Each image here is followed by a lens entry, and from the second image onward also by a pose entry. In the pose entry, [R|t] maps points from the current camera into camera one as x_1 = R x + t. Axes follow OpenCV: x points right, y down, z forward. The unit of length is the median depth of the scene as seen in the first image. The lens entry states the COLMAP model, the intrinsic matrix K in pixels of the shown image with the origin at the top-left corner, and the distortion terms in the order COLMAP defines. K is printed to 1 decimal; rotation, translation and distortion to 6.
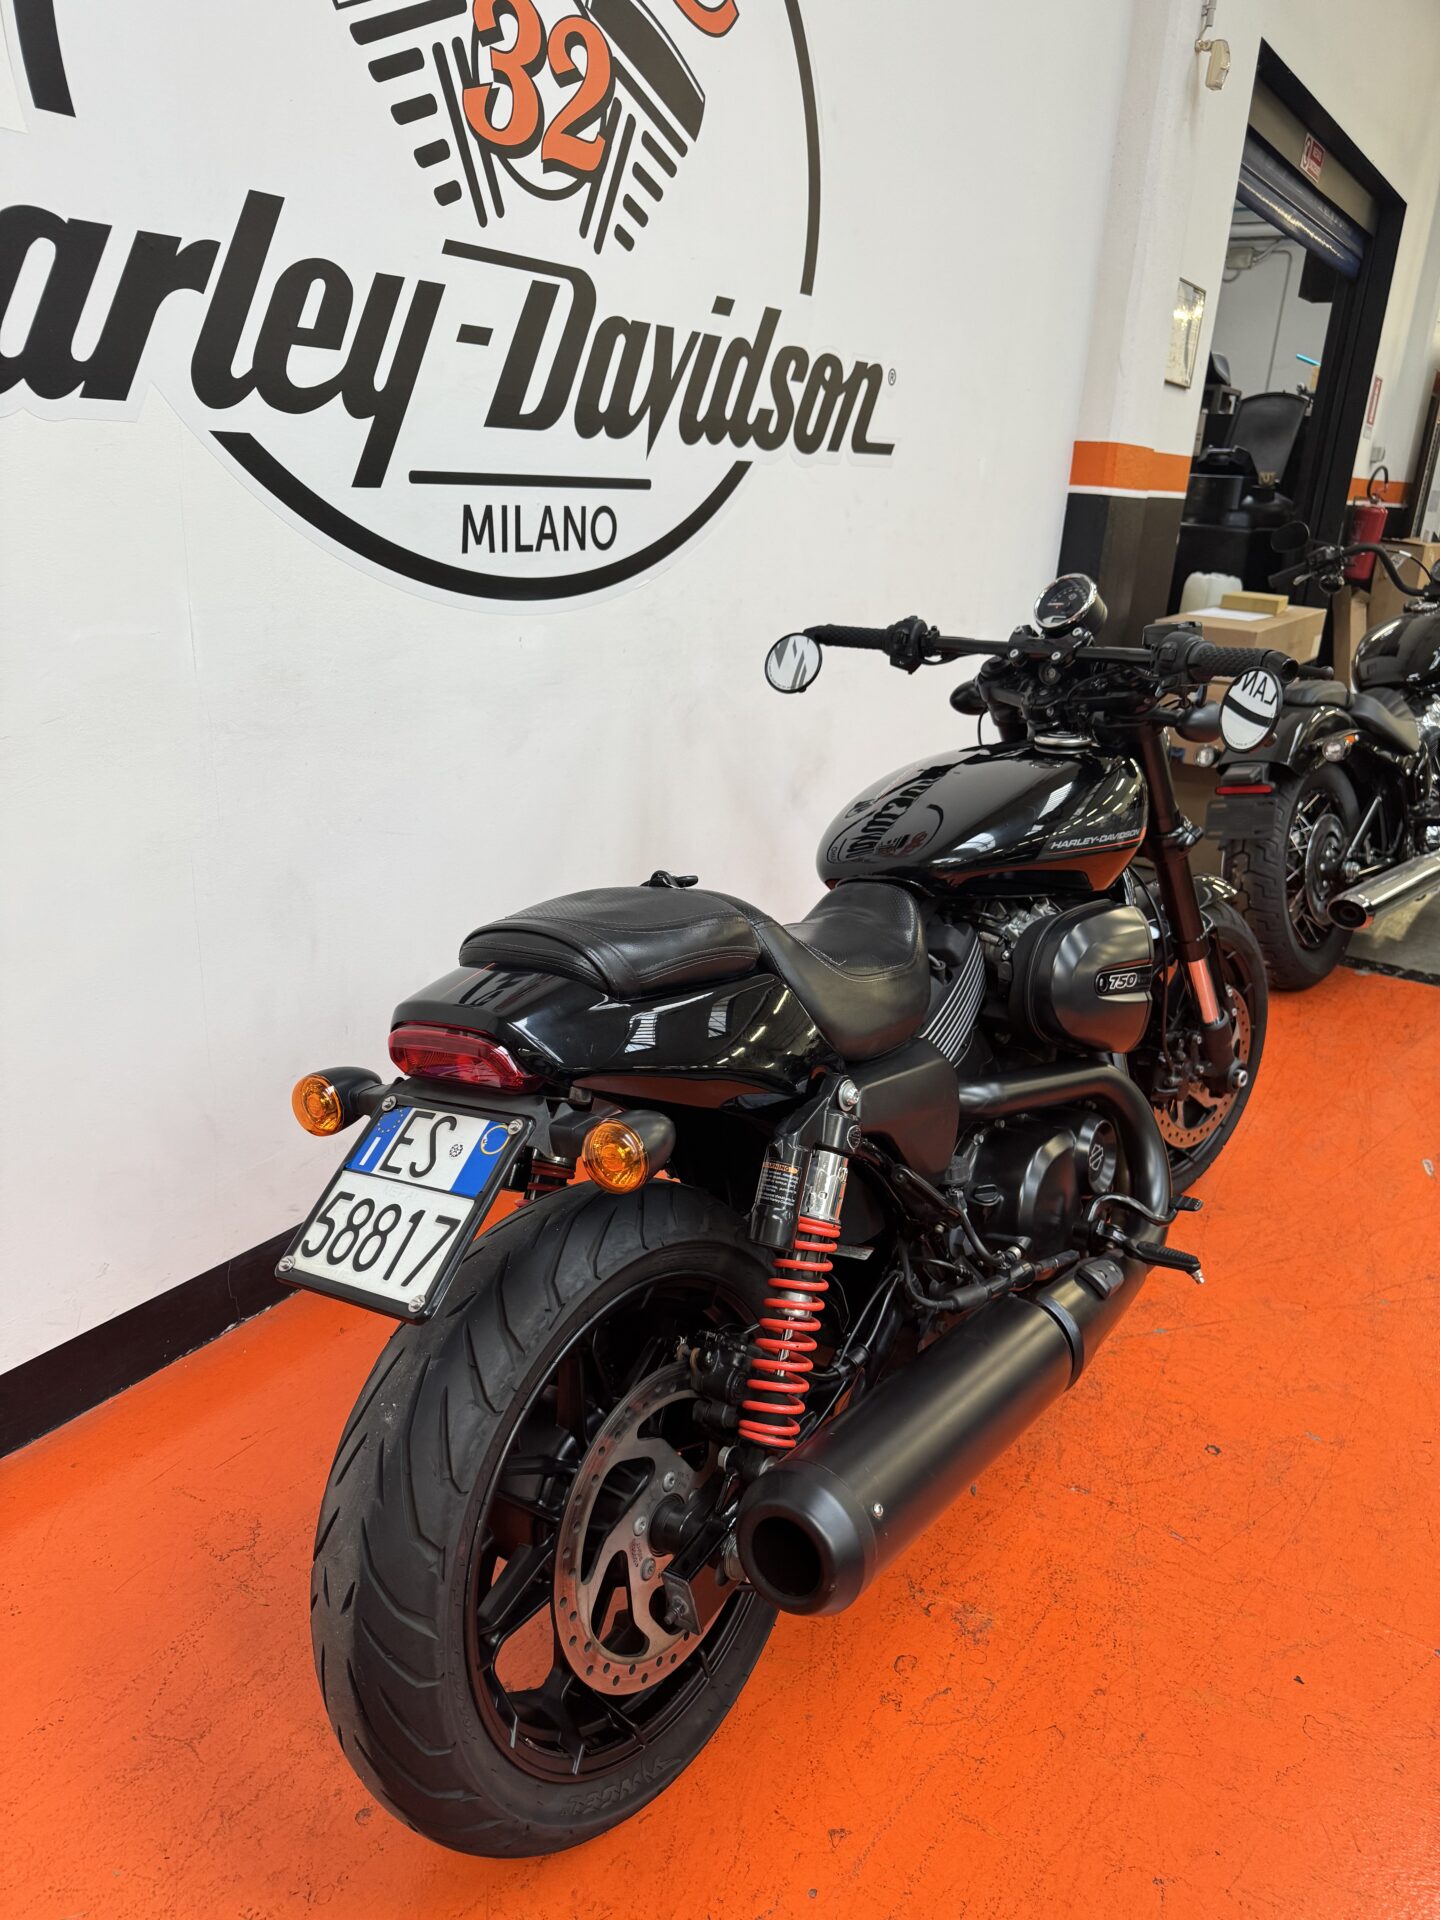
lens RADIAL K [[1356.5, 0, 719.2], [0, 1356.5, 993.6], [0, 0, 1]] dist [-0.011742, 0.012672]
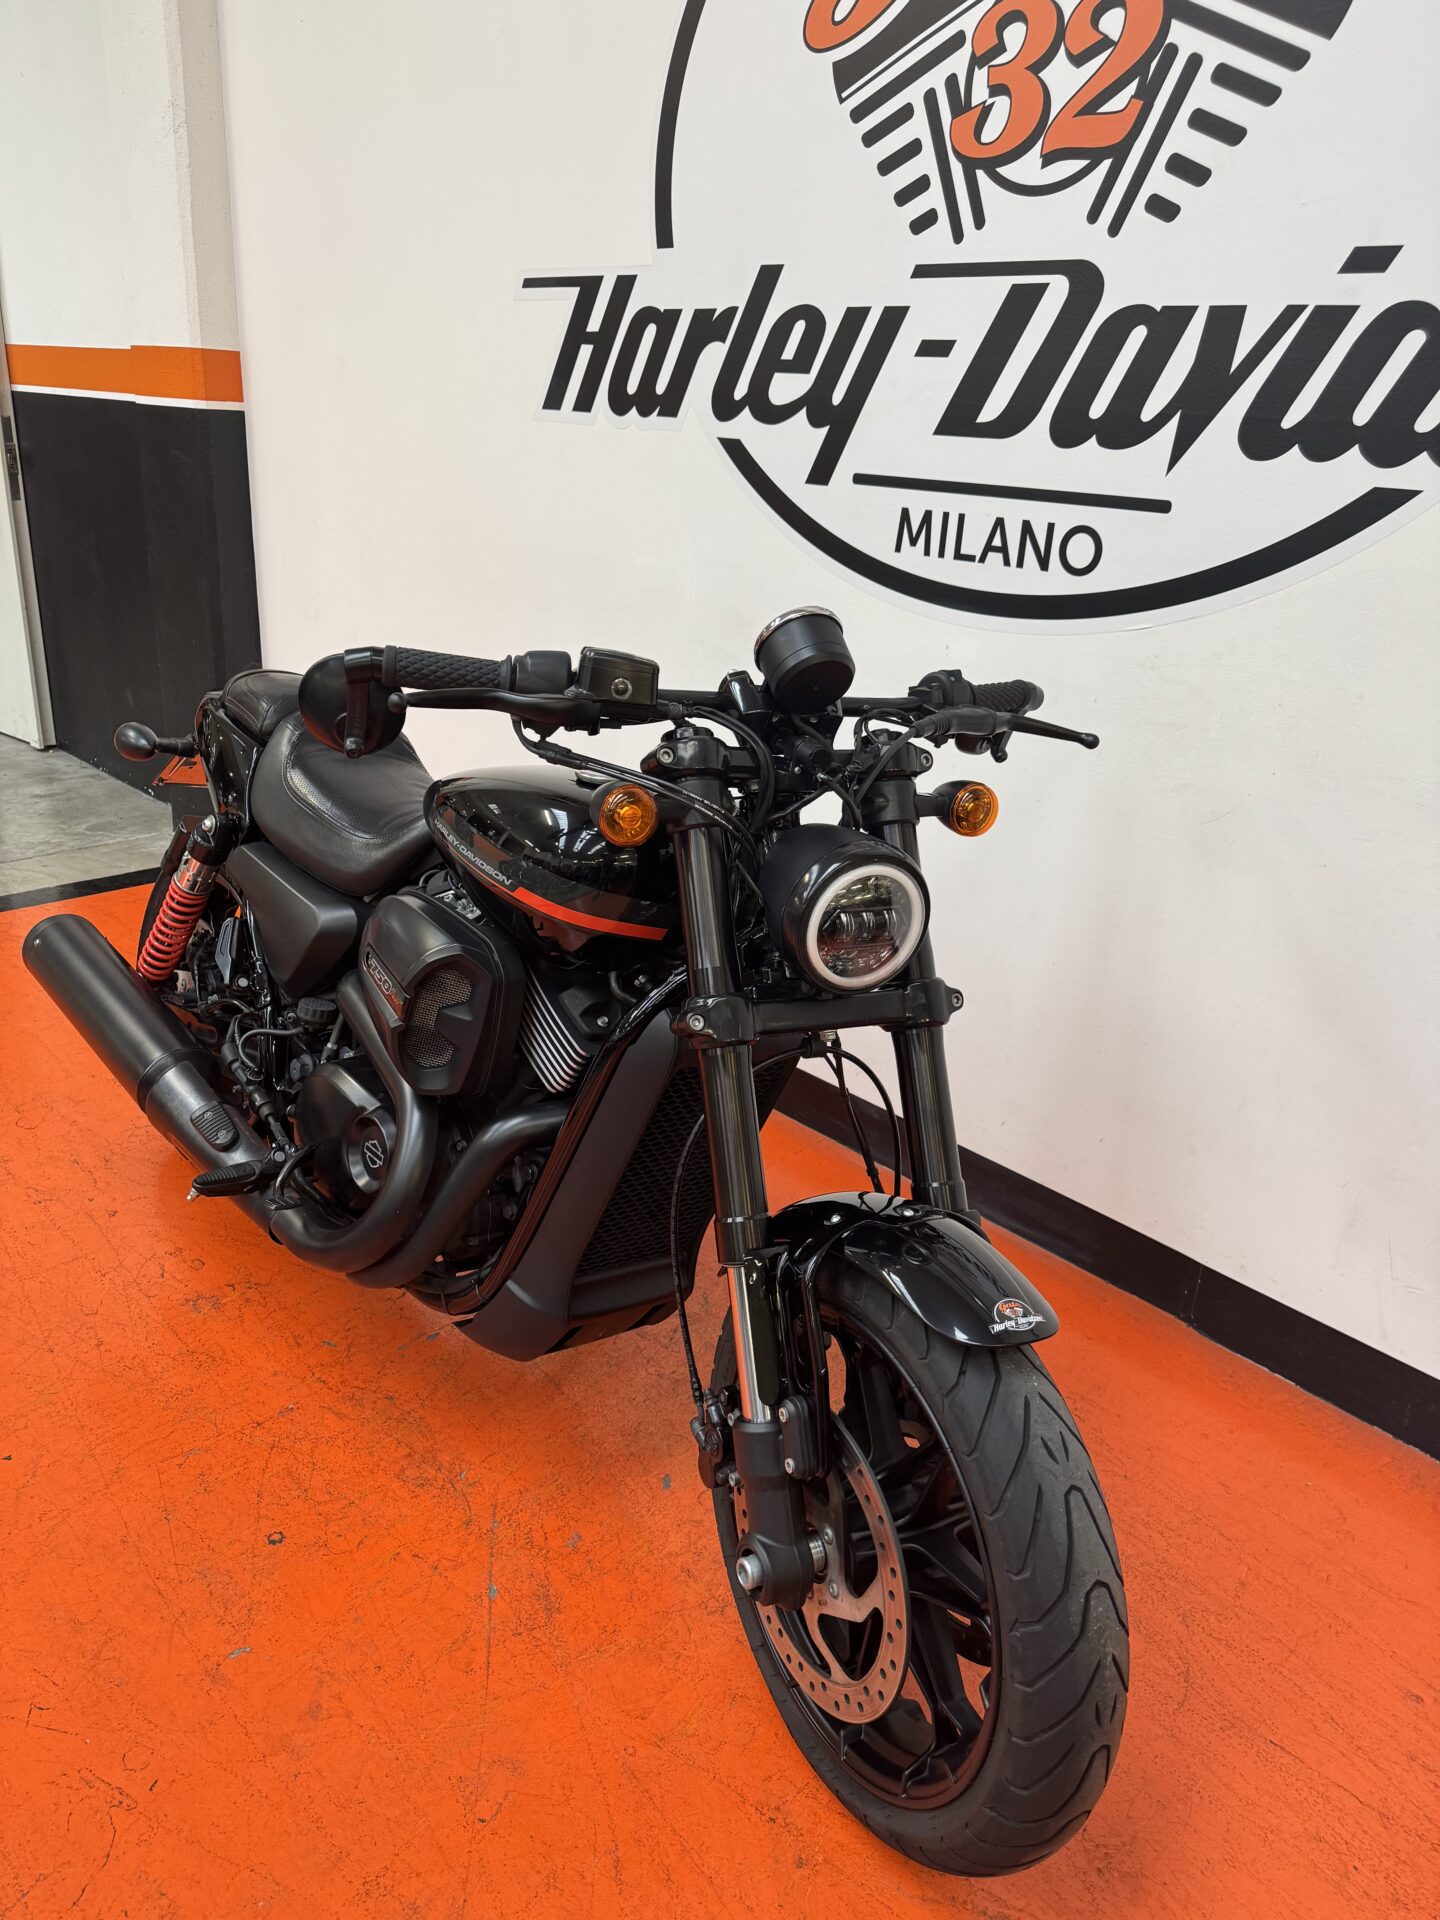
lens RADIAL K [[1344.9, 0, 712.6], [0, 1344.9, 989.3], [0, 0, 1]] dist [0.000799, -0.002585]
pose [[-0.175220, 0.340521, -0.923766, 0.981092], [-0.411611, 0.827008, 0.382928, -0.396489], [0.894357, 0.447329, -0.004746, 1.056457]]
